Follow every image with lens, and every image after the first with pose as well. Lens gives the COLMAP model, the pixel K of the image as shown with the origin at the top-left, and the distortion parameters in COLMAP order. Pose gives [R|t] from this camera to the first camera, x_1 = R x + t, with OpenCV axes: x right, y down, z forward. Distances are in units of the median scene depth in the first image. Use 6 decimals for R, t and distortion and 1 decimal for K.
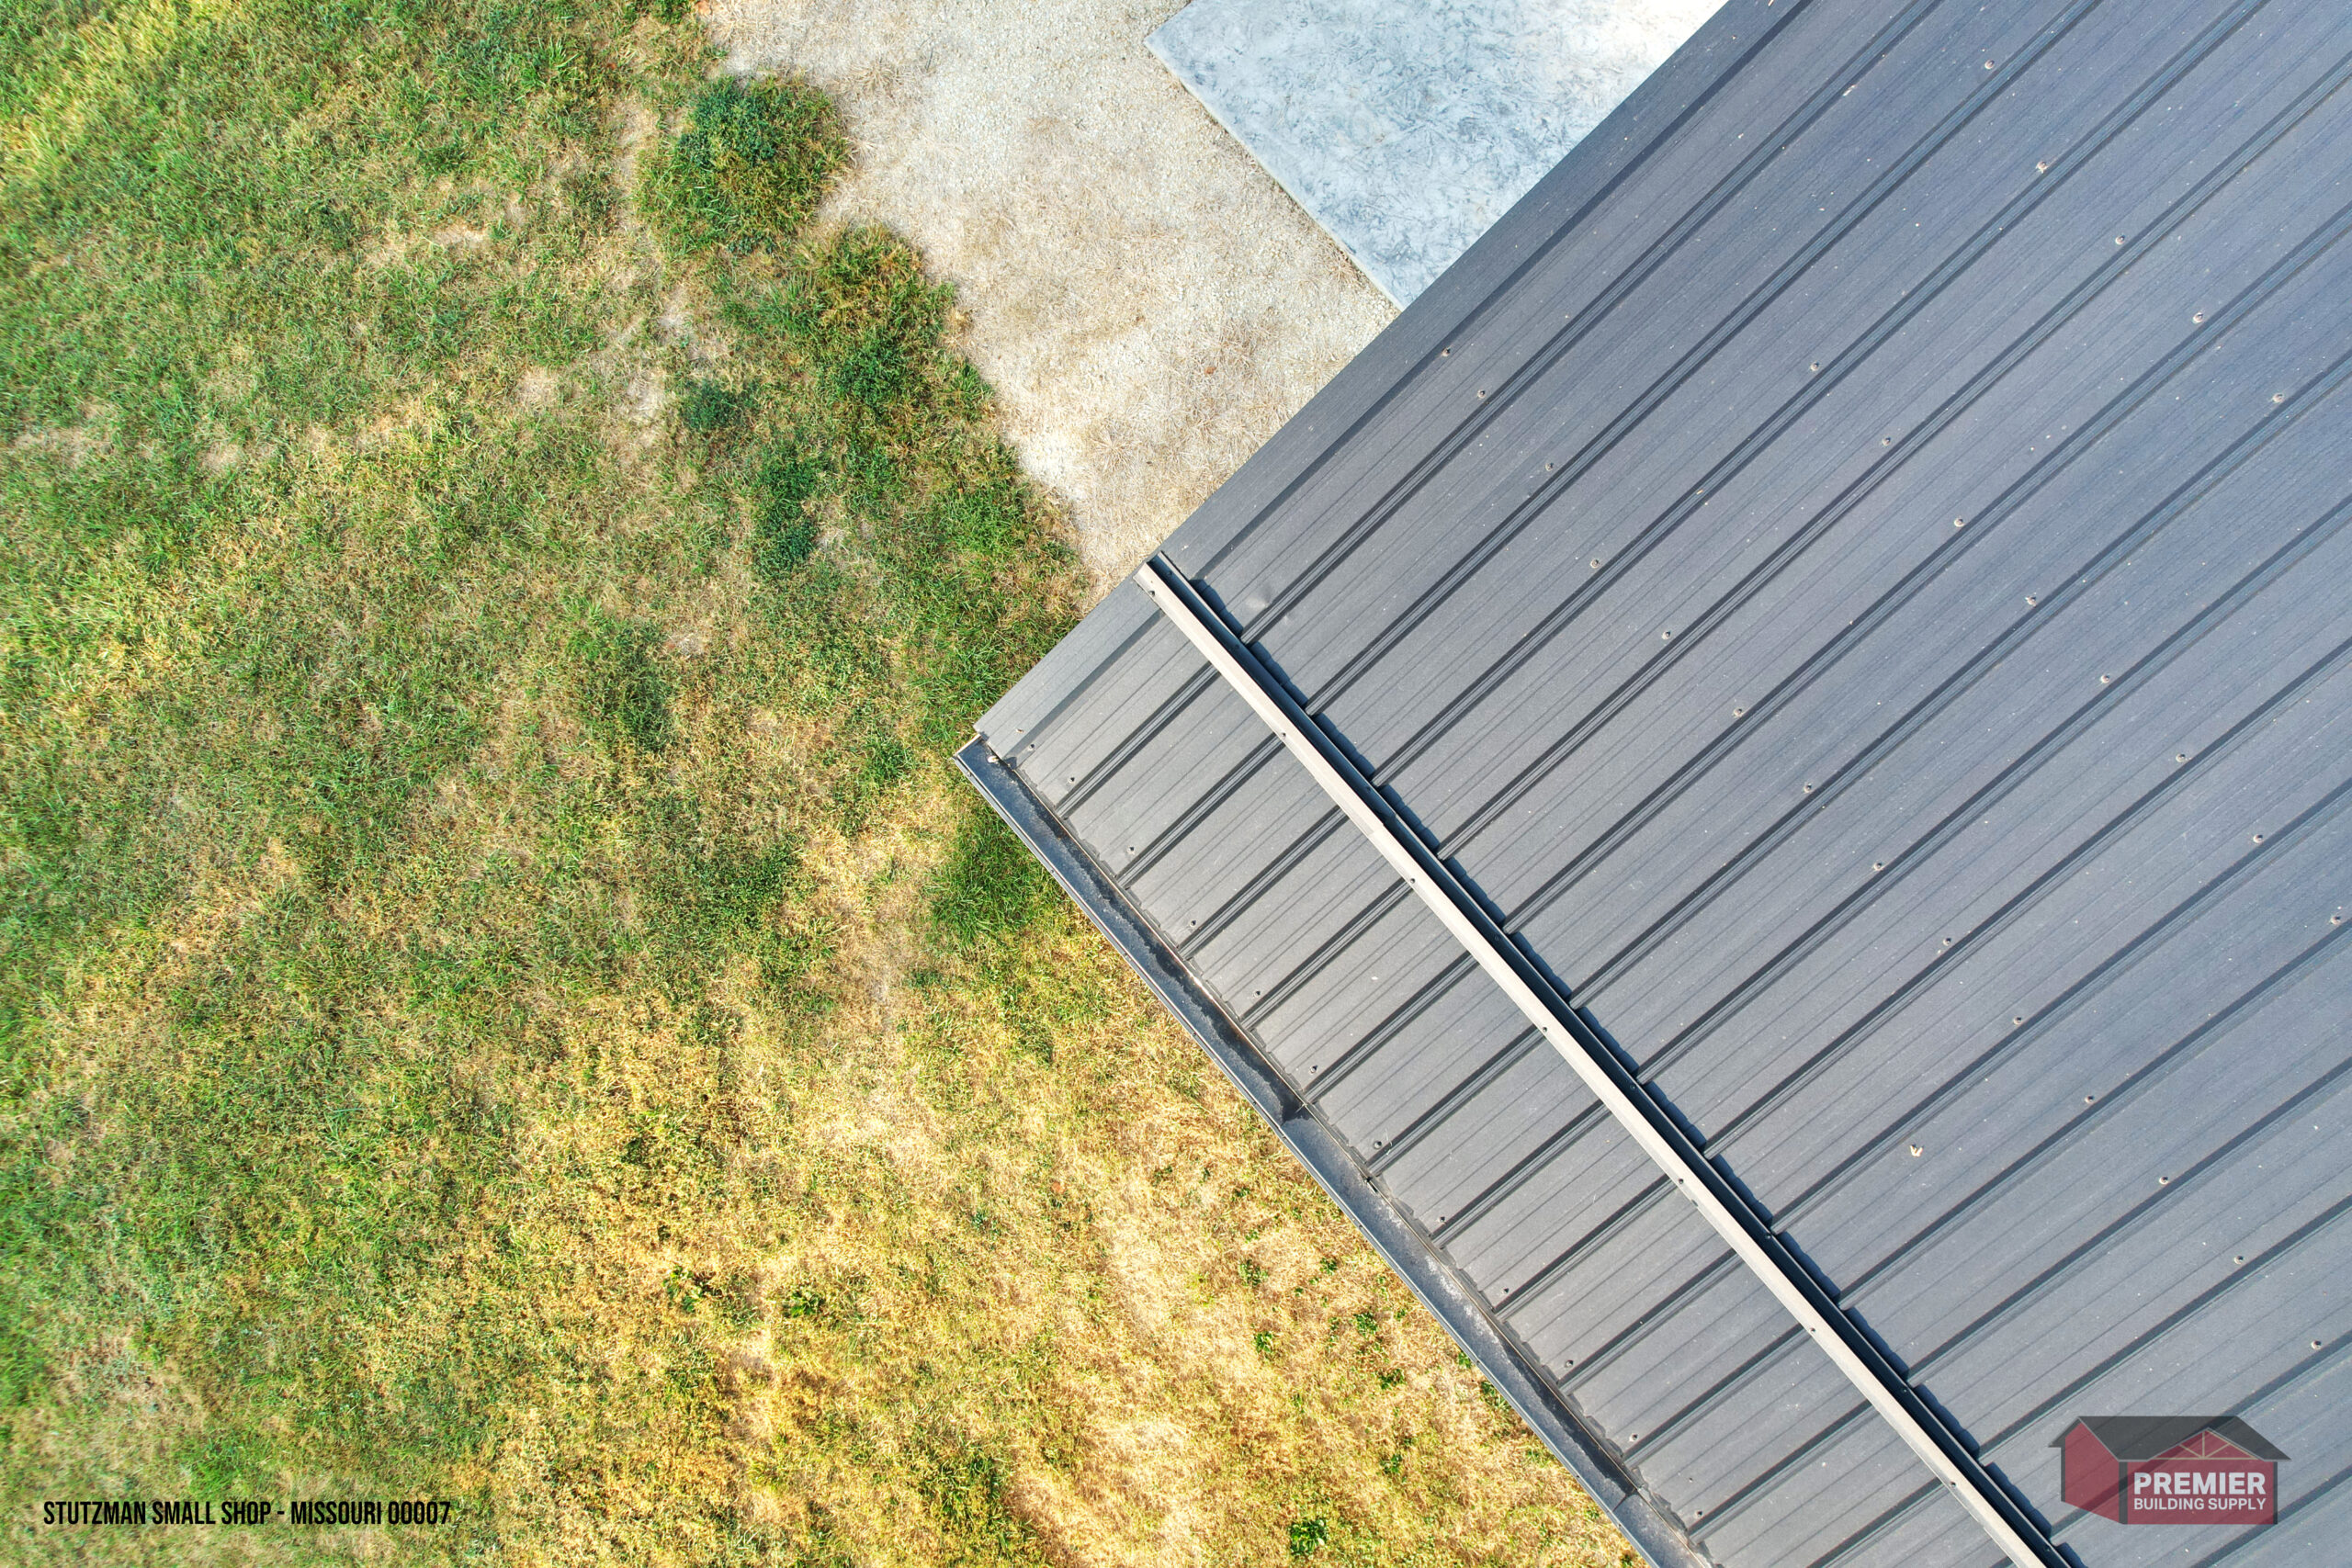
lens RADIAL K [[1507.1, 0, 1187.6], [0, 1507.1, 795.4], [0, 0, 1]] dist [-0.074793, 0.067104]
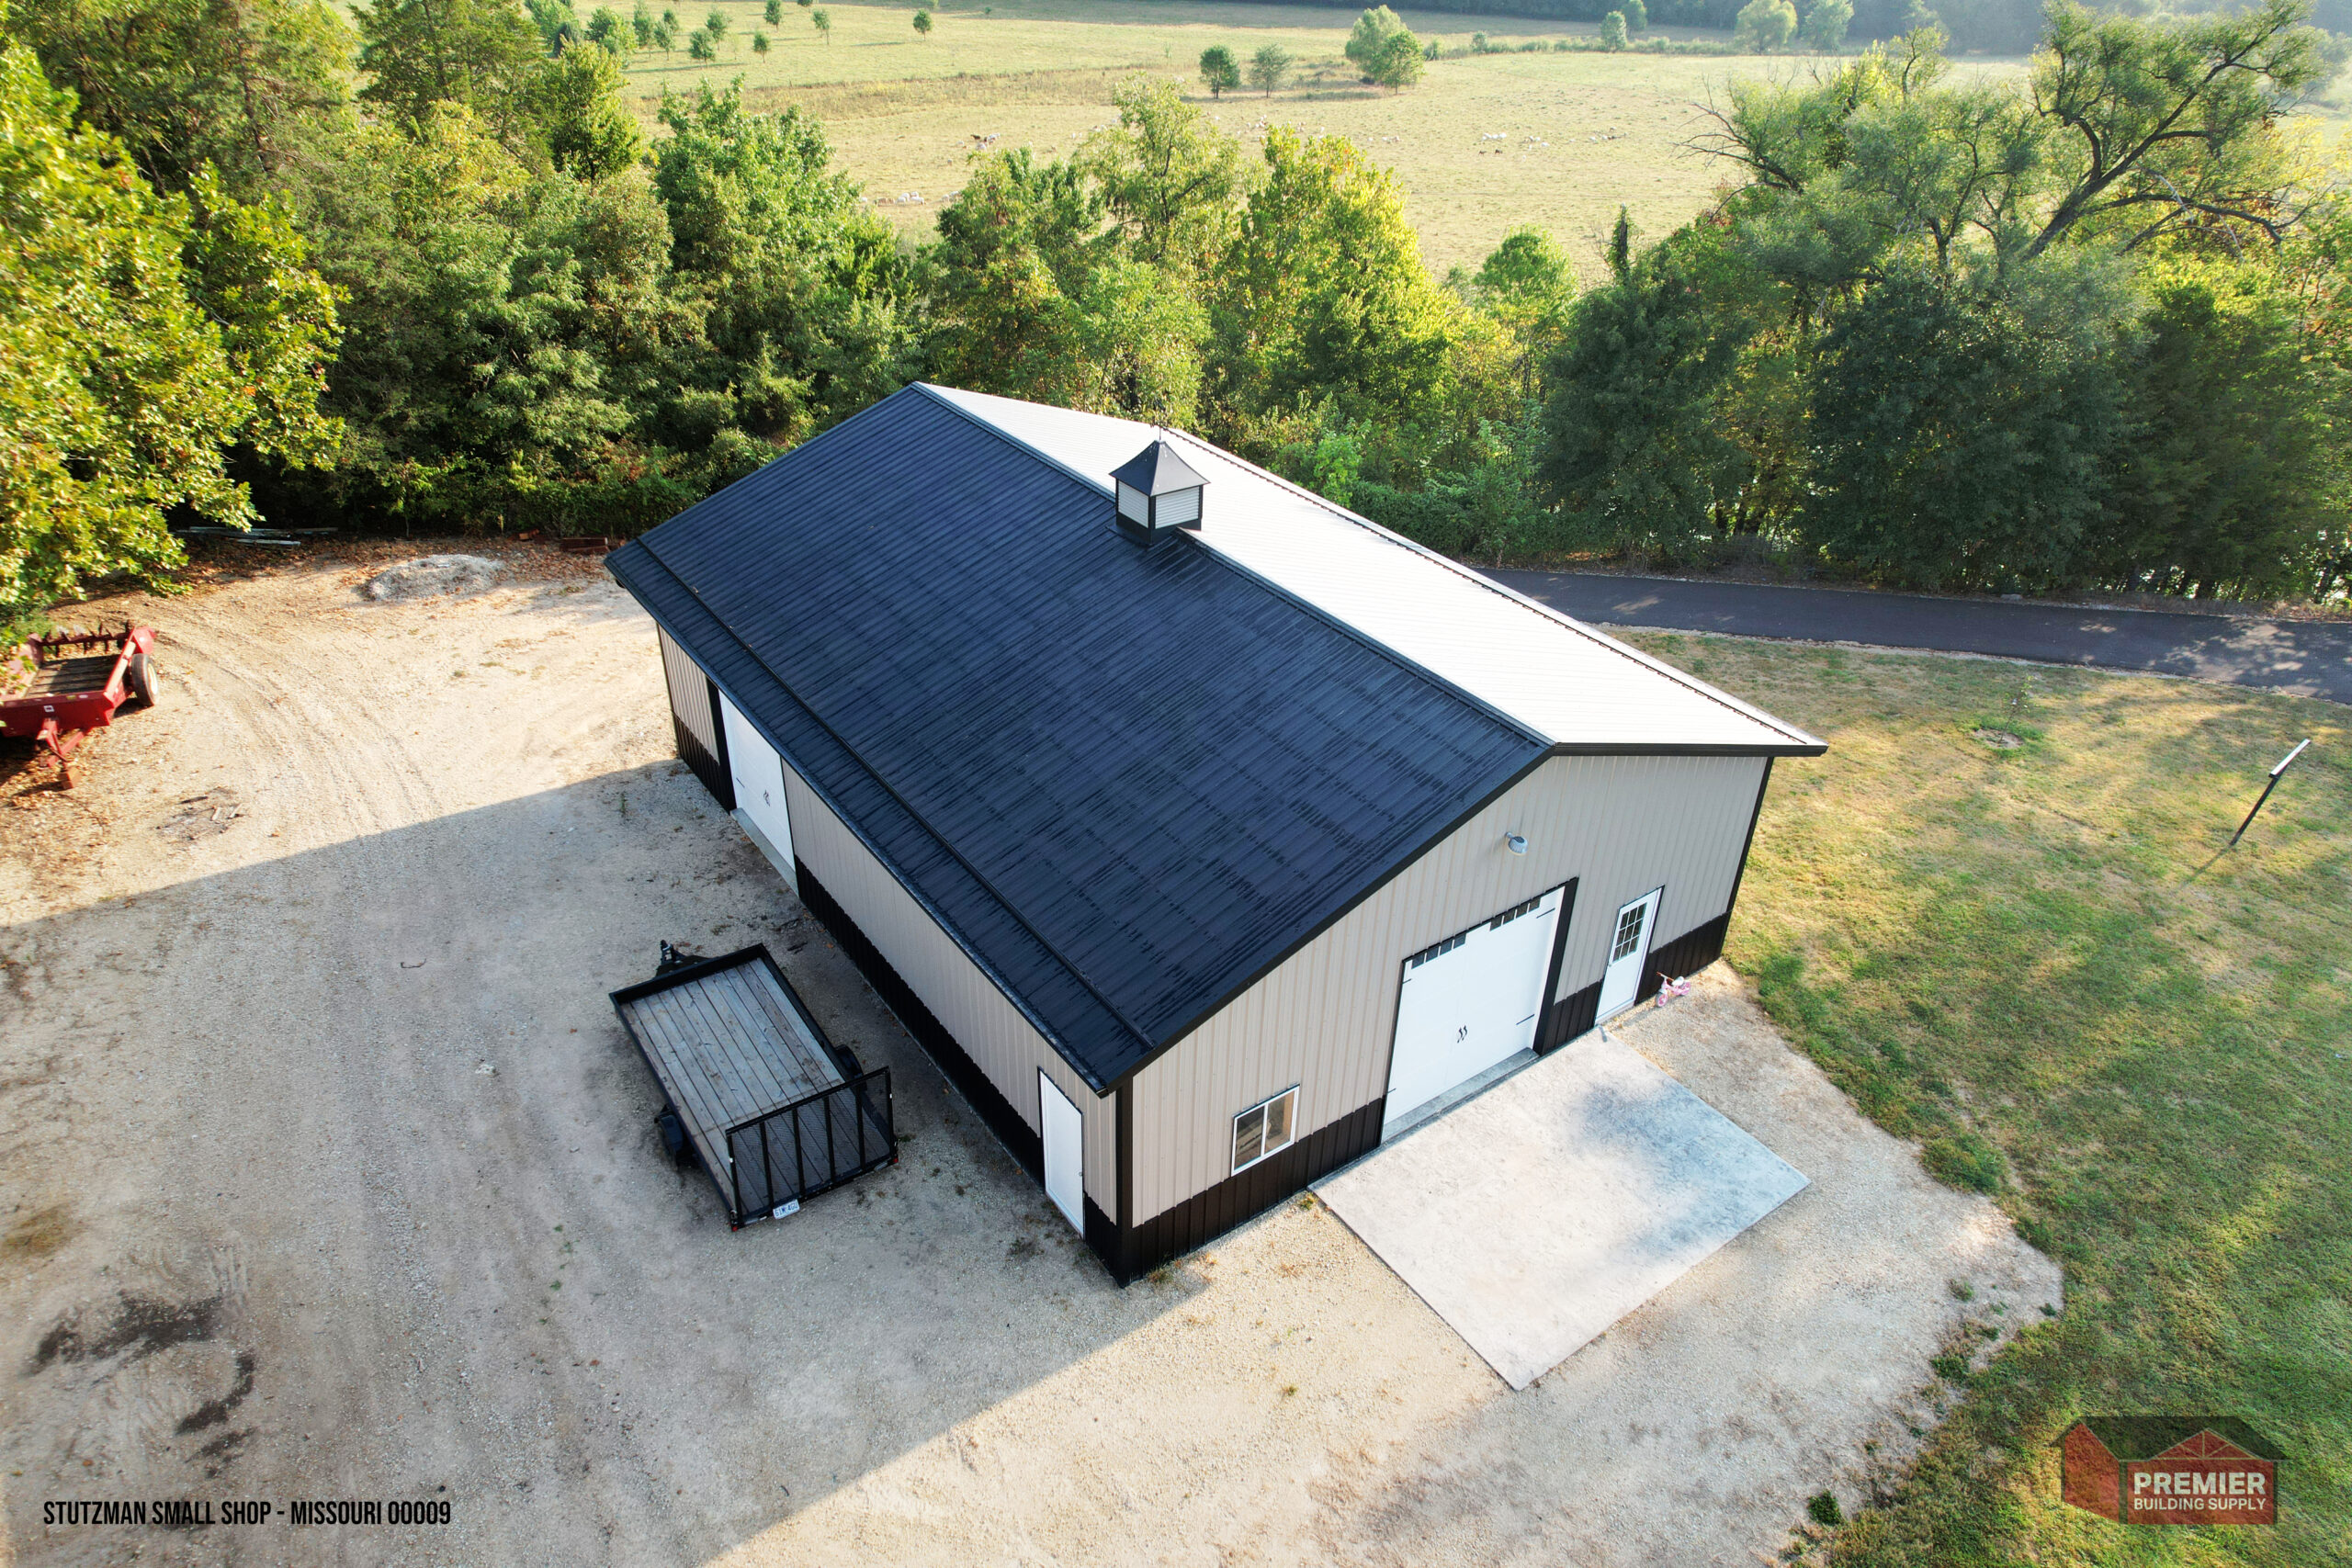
lens RADIAL K [[1507.1, 0, 1179.5], [0, 1507.1, 770.6], [0, 0, 1]] dist [-0.074793, 0.067104]
pose [[-0.993776, -0.092777, 0.061652, 0.928555], [0.093963, -0.400927, 0.911279, -2.622070], [-0.059827, 0.911400, 0.407149, -0.512647]]
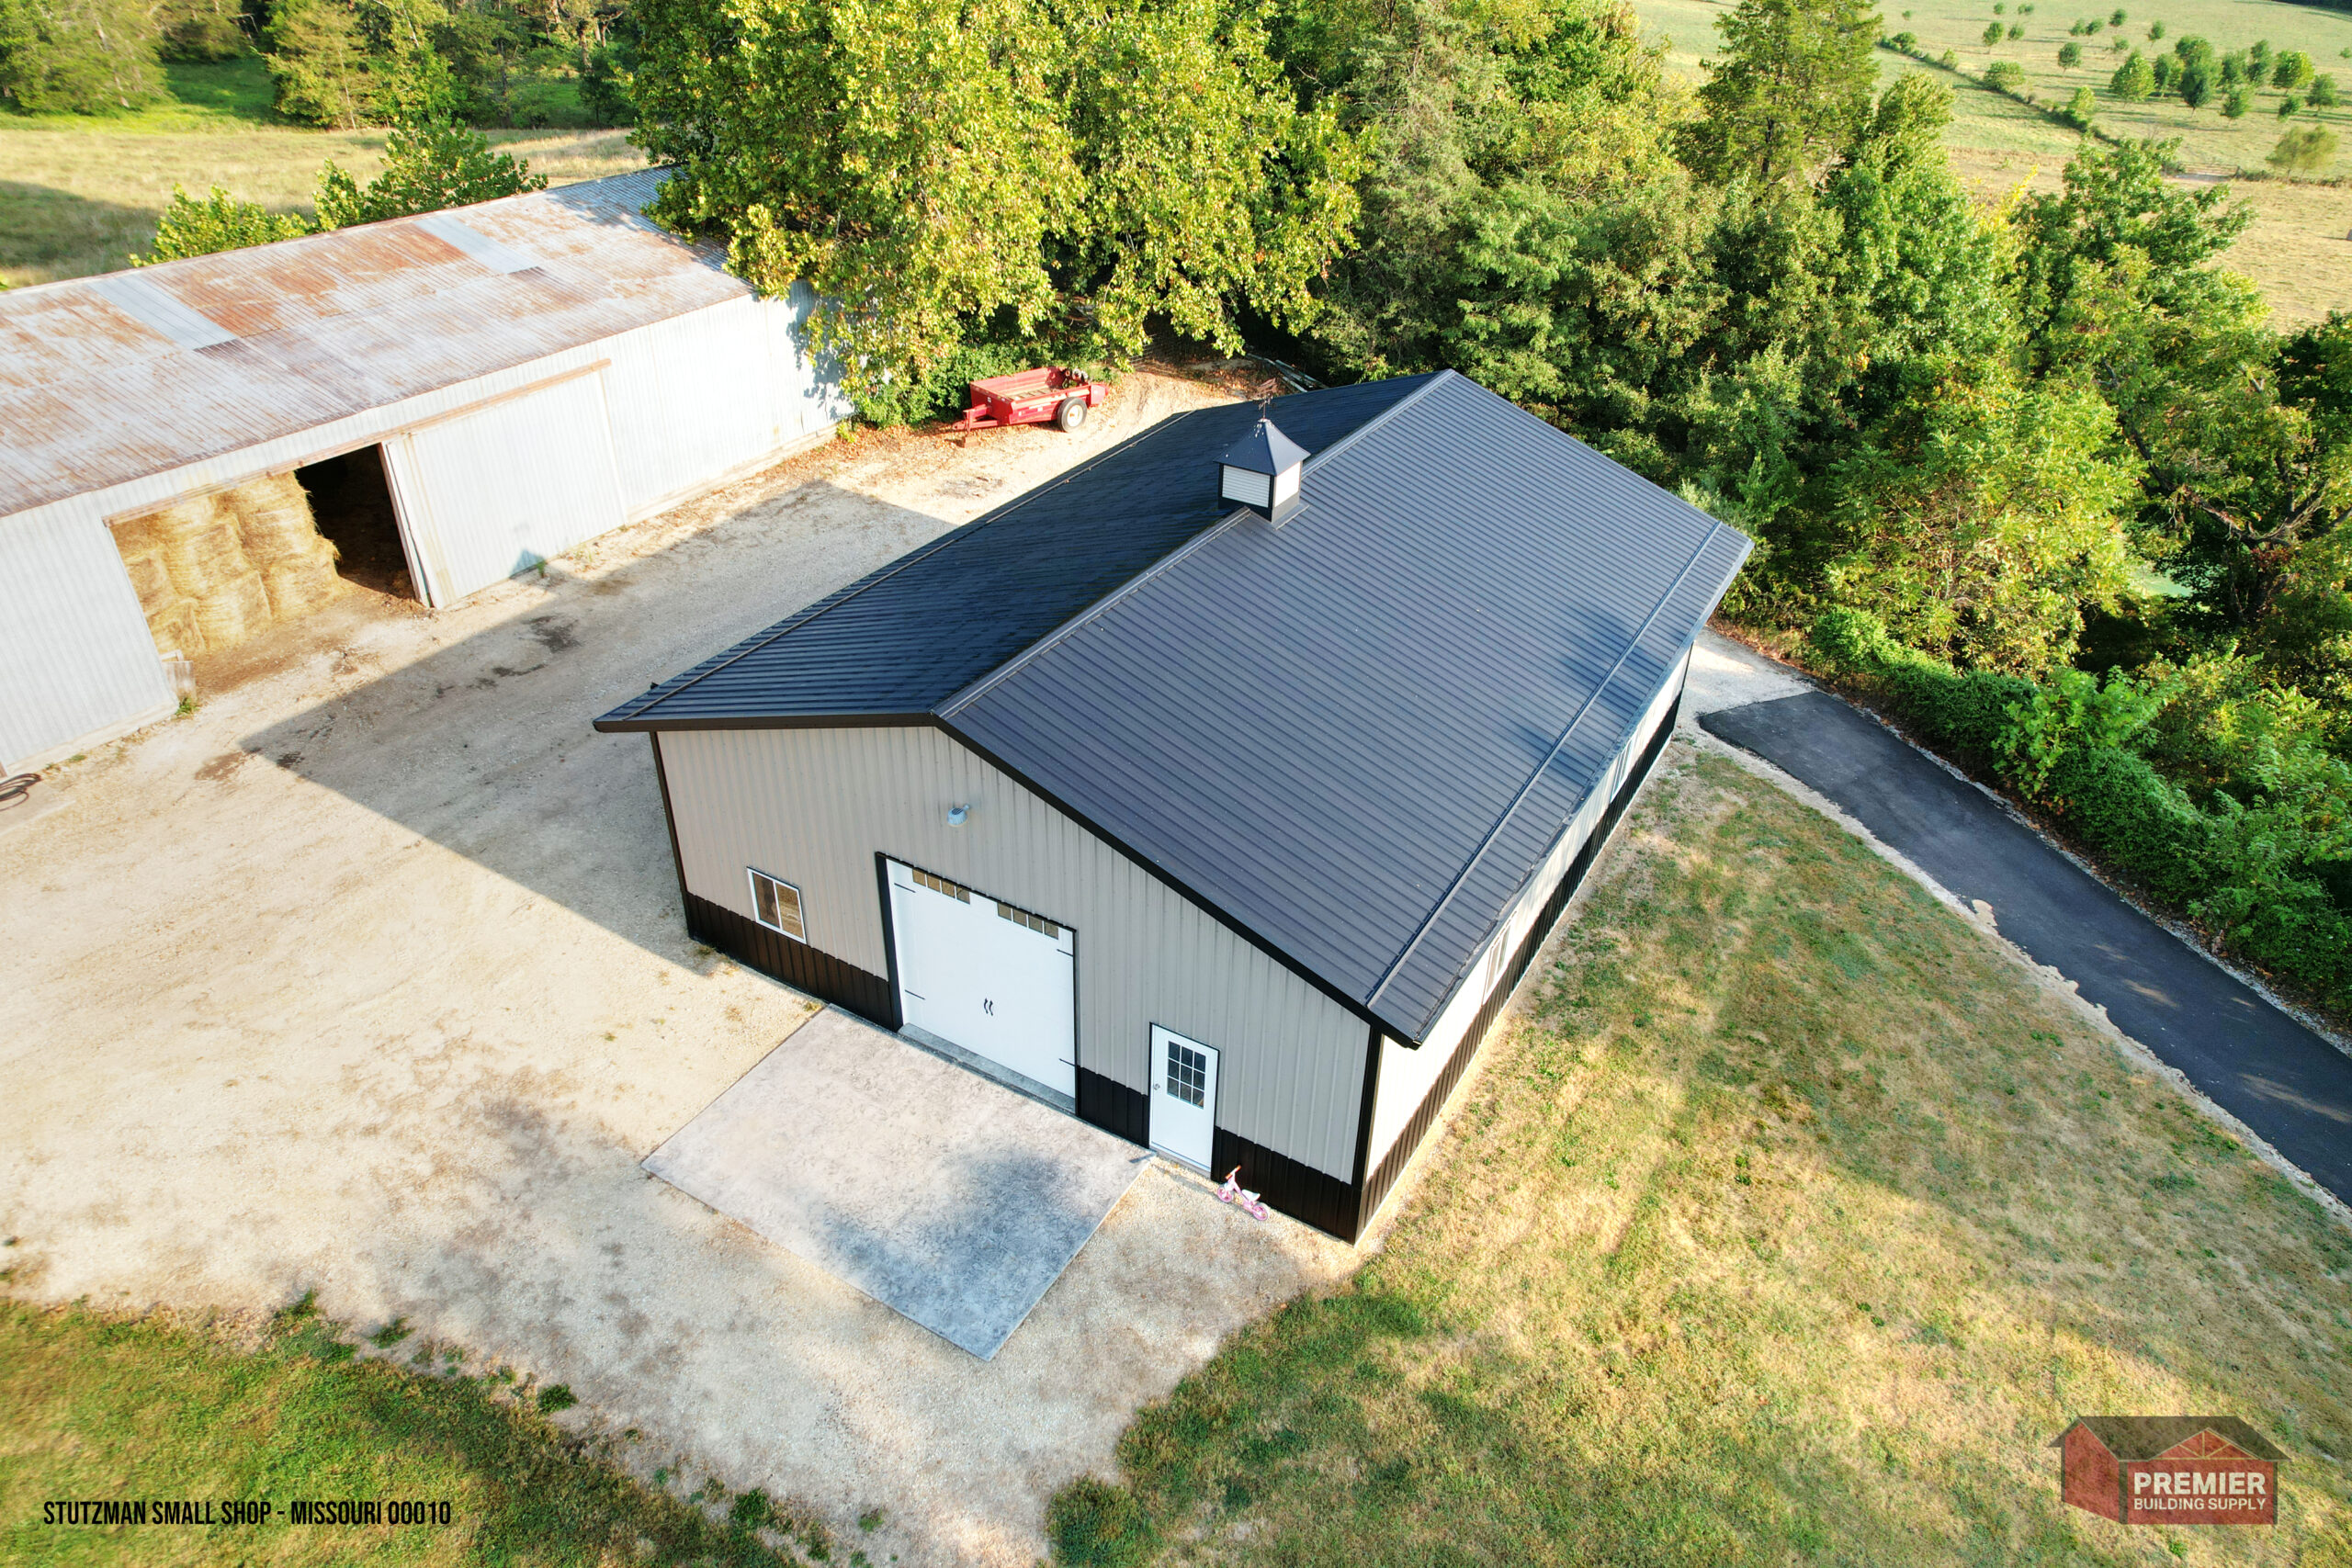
lens RADIAL K [[1507.1, 0, 1188.1], [0, 1507.1, 776.1], [0, 0, 1]] dist [-0.074793, 0.067104]
pose [[-0.314718, -0.530318, 0.787220, -1.361235], [0.935869, -0.034935, 0.350611, -0.989917], [-0.158434, 0.847079, 0.507302, -0.783203]]
